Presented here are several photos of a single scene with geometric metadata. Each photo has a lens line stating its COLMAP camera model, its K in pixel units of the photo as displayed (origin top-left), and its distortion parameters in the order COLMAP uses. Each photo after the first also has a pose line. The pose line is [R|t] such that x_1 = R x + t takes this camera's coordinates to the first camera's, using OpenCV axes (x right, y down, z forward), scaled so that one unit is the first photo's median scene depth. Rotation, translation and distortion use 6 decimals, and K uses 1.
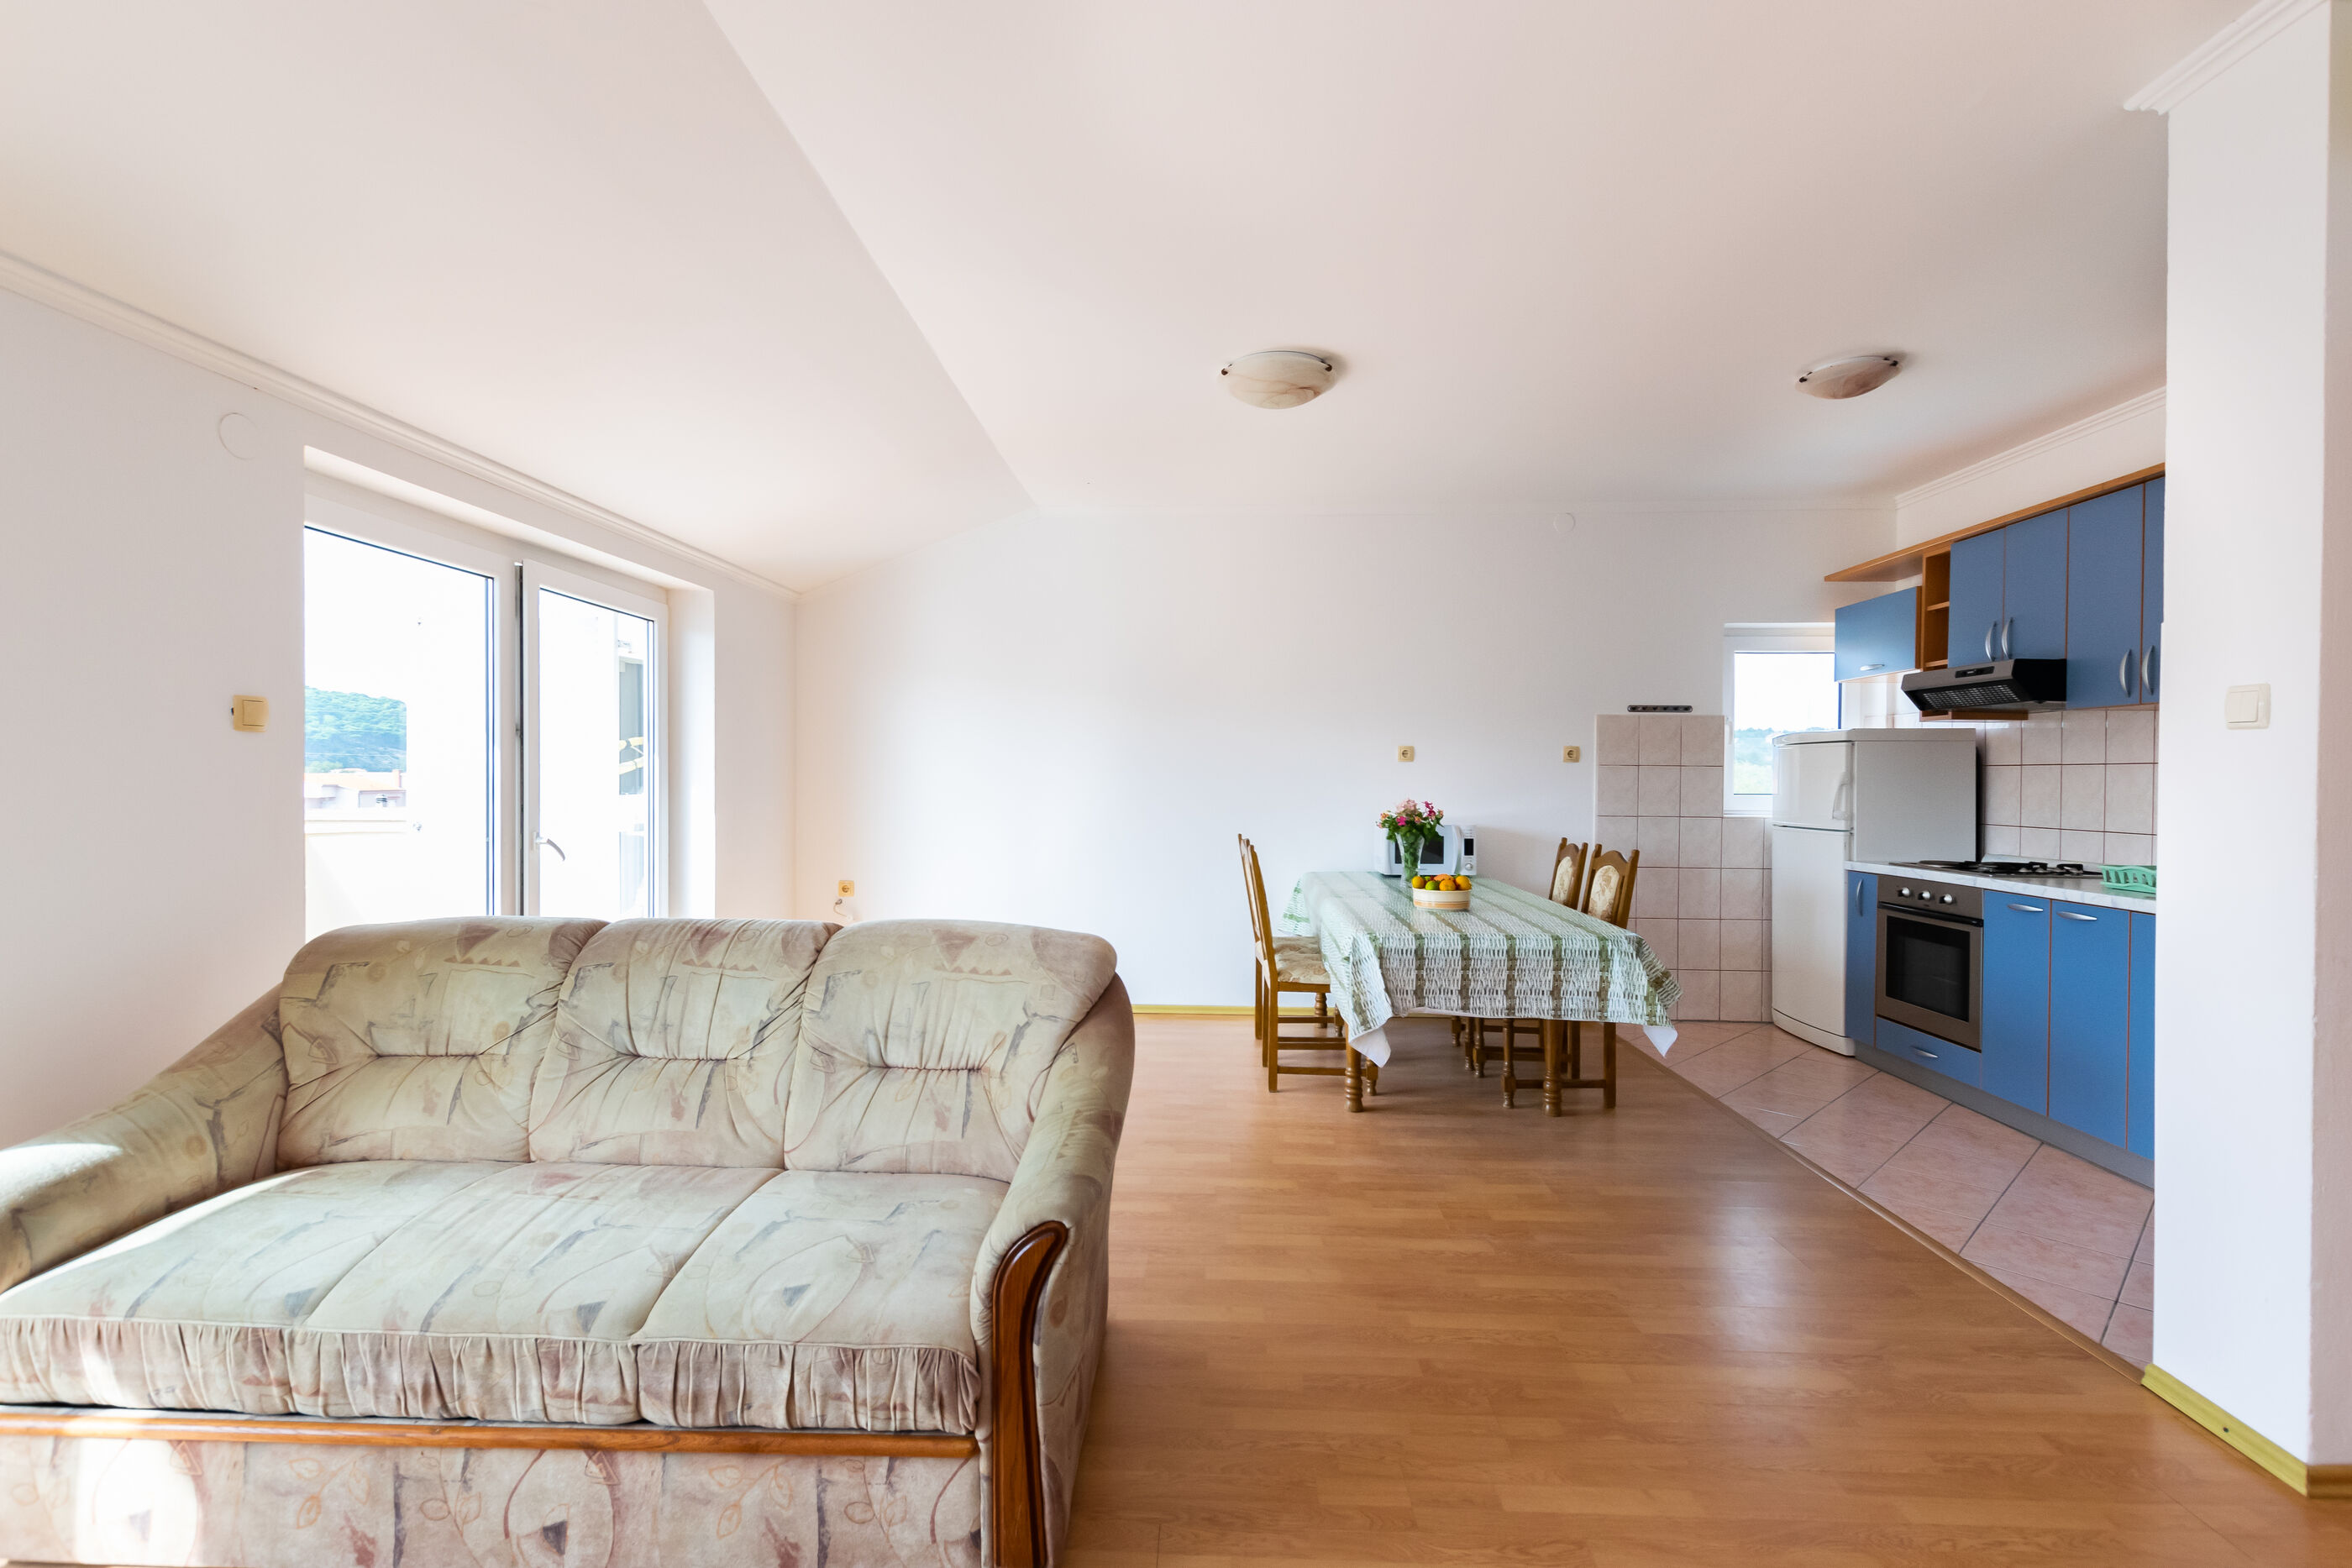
lens RADIAL K [[1041.0, 0, 1165.4], [0, 1041.0, 790.5], [0, 0, 1]] dist [0.010392, -0.005982]
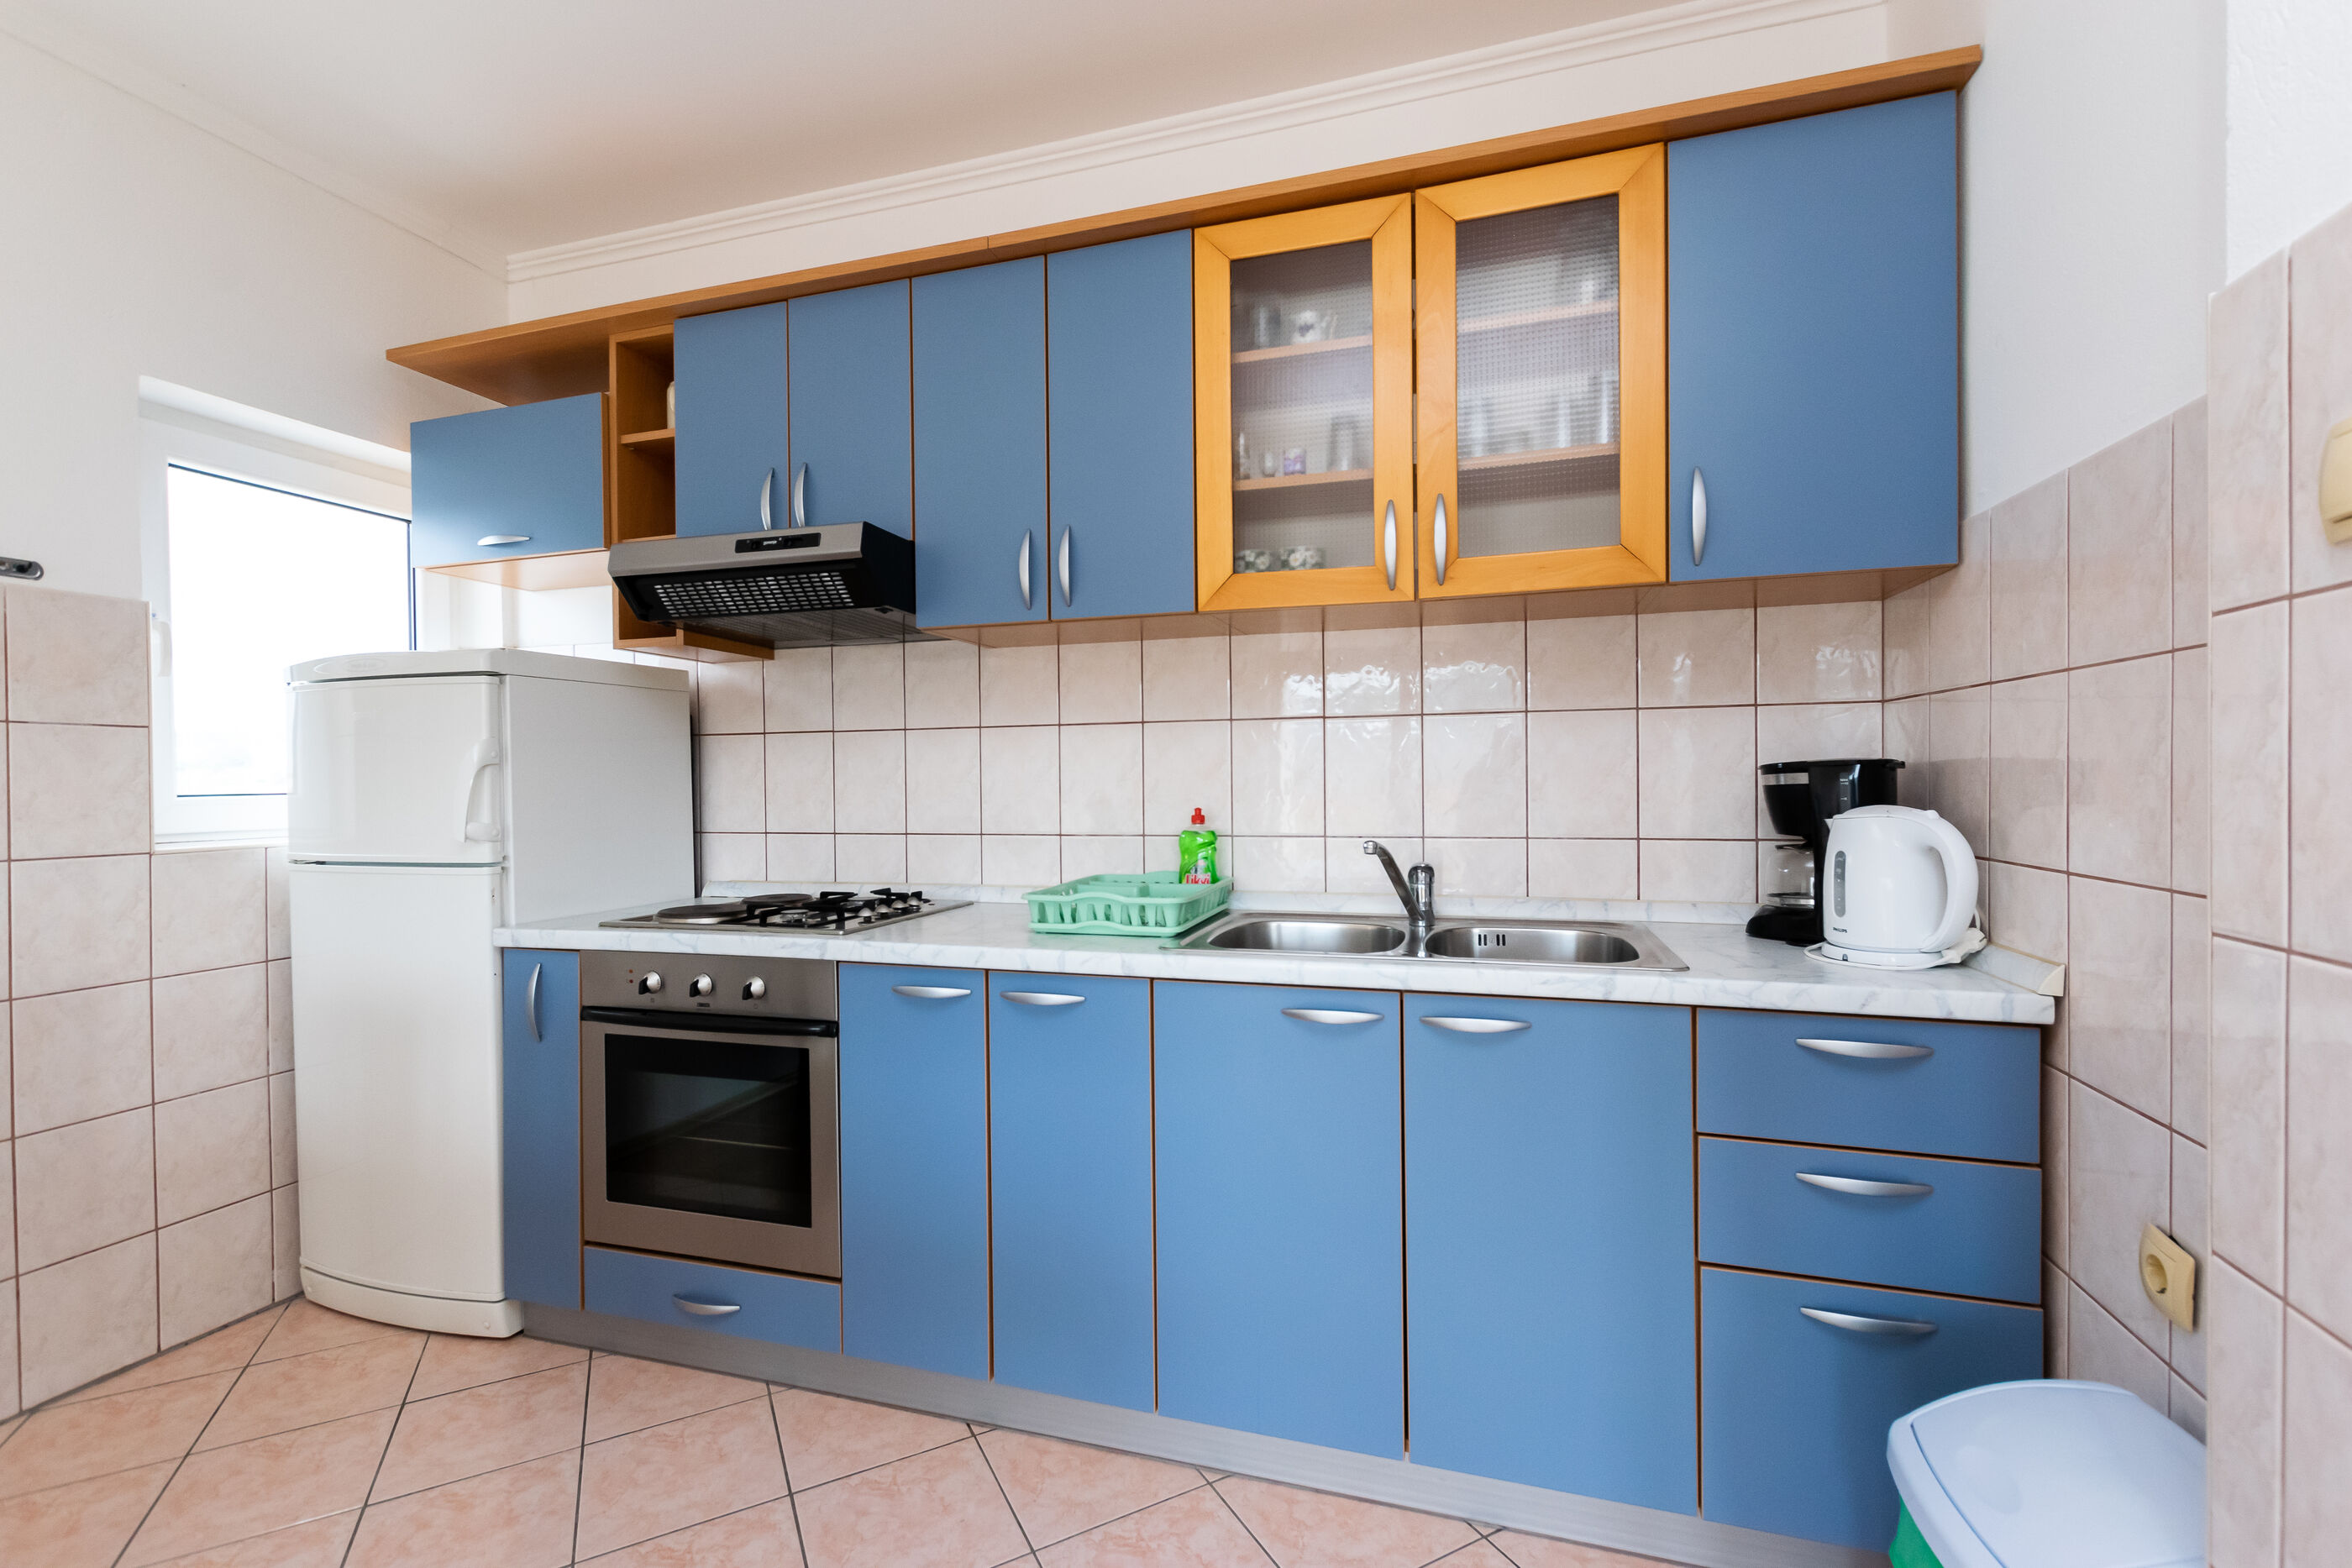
lens RADIAL K [[1008.7, 0, 1191.3], [0, 1008.7, 786.7], [0, 0, 1]] dist [0.000526, -0.000408]
pose [[0.239674, -0.017137, 0.970702, 0.344049], [0.025357, 0.999614, 0.011387, 0.007784], [-0.970522, 0.021885, 0.240016, 0.703471]]
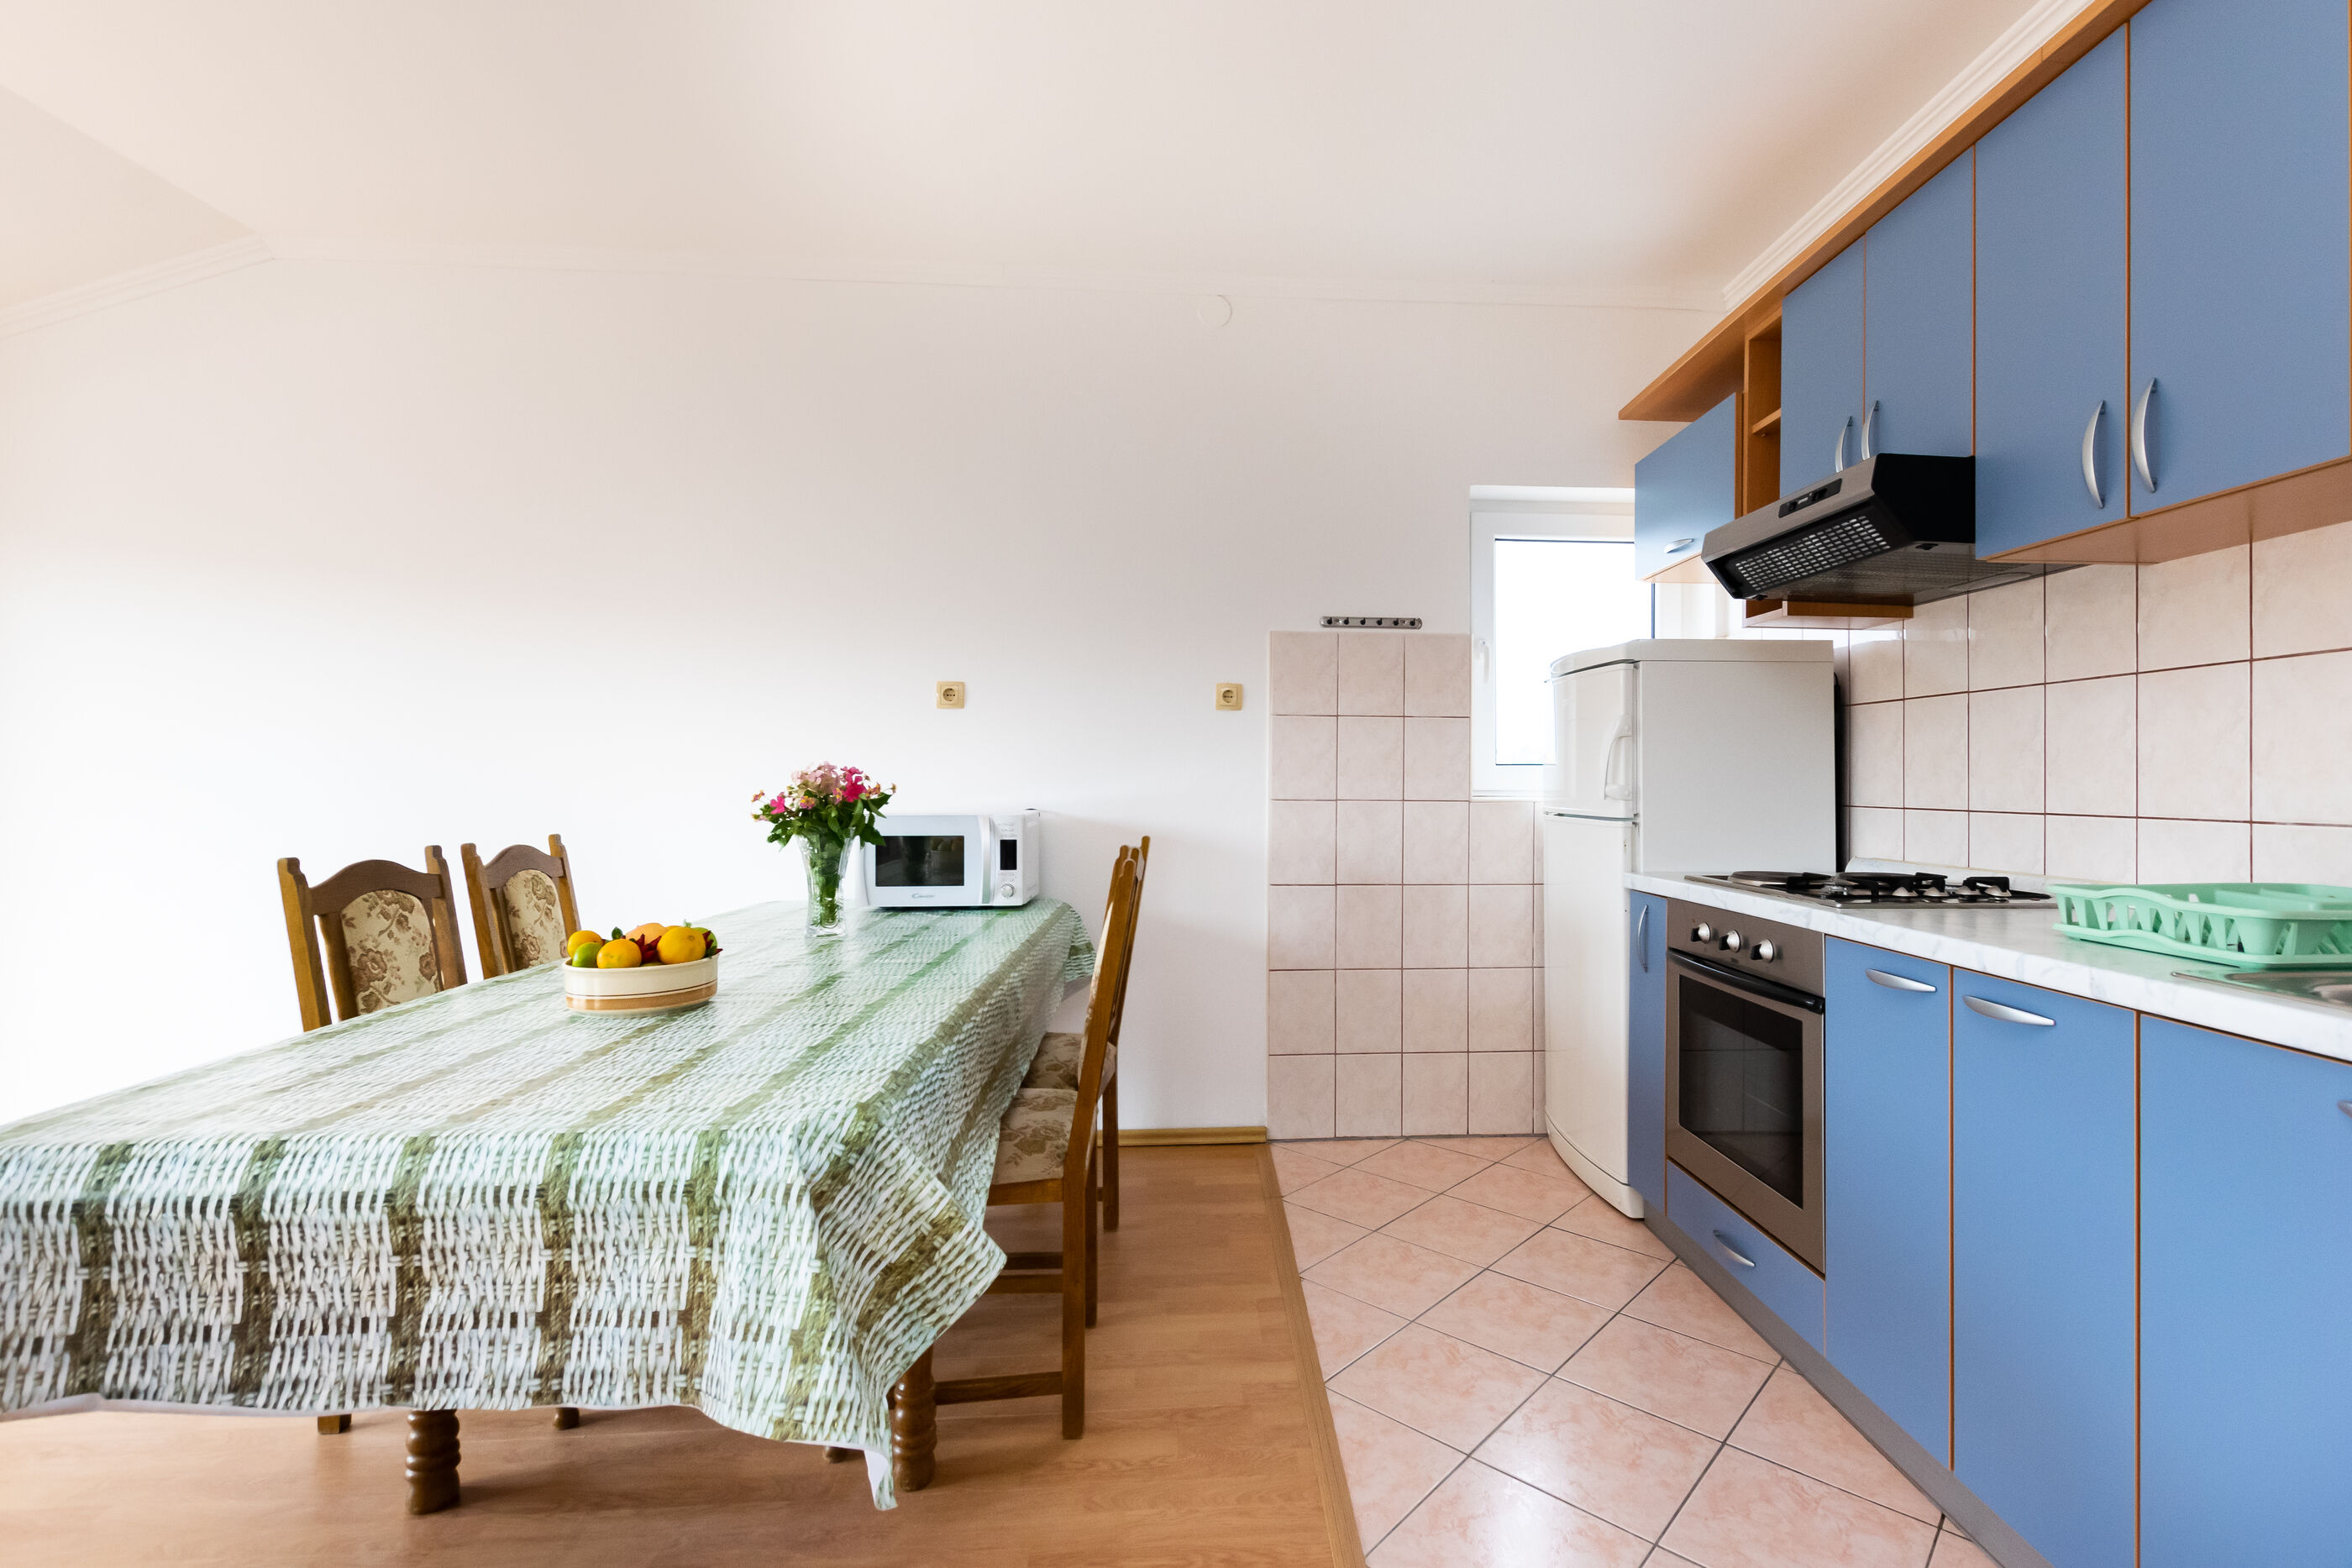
lens RADIAL K [[1070.6, 0, 1268.2], [0, 1070.6, 773.4], [0, 0, 1]] dist [0.002031, -0.000073]
pose [[0.991377, -0.001397, 0.131035, 0.460633], [0.003835, 0.999824, -0.018362, 0.028569], [-0.130987, 0.018706, 0.991208, 0.539984]]
